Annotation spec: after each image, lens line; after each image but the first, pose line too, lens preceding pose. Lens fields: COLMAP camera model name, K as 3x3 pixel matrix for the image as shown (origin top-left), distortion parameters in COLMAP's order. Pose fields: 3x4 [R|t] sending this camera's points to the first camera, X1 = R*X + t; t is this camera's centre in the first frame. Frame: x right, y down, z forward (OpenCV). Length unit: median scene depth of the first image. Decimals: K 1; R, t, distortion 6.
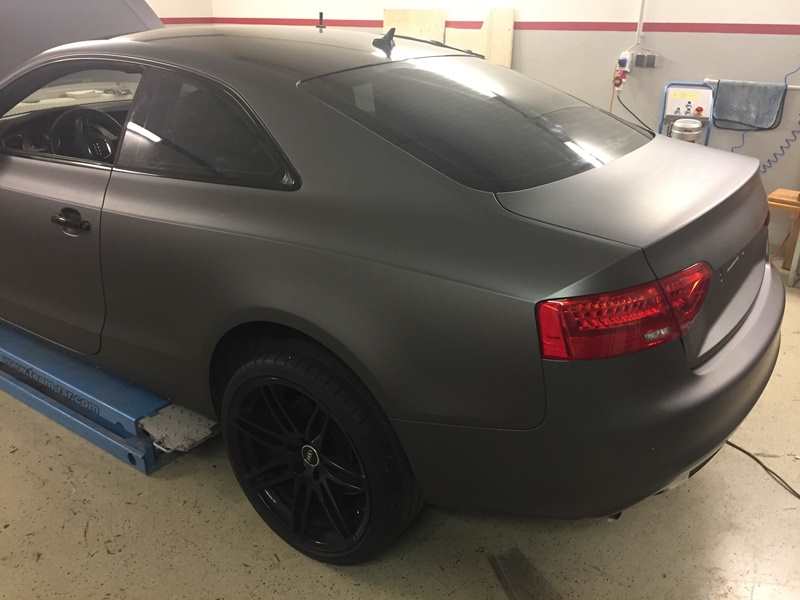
lens RADIAL K [[671.8, 0, 401.2], [0, 671.8, 300.1], [0, 0, 1]] dist [0.074629, -0.045430]
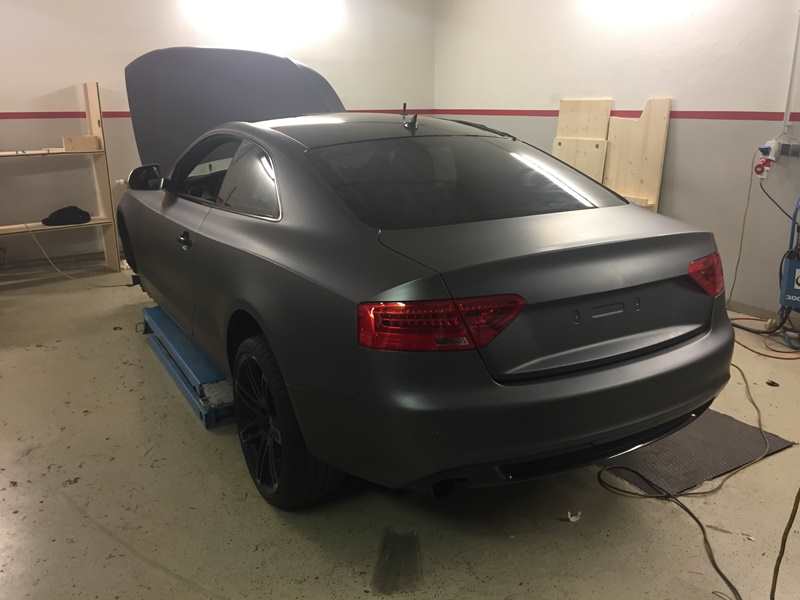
lens RADIAL K [[671.8, 0, 396.6], [0, 671.8, 295.4], [0, 0, 1]] dist [0.074629, -0.045430]
pose [[0.914038, 0.110533, -0.390278, 0.247119], [-0.158395, 0.983028, -0.092555, 0.031444], [0.373424, 0.146417, 0.916033, -0.071055]]
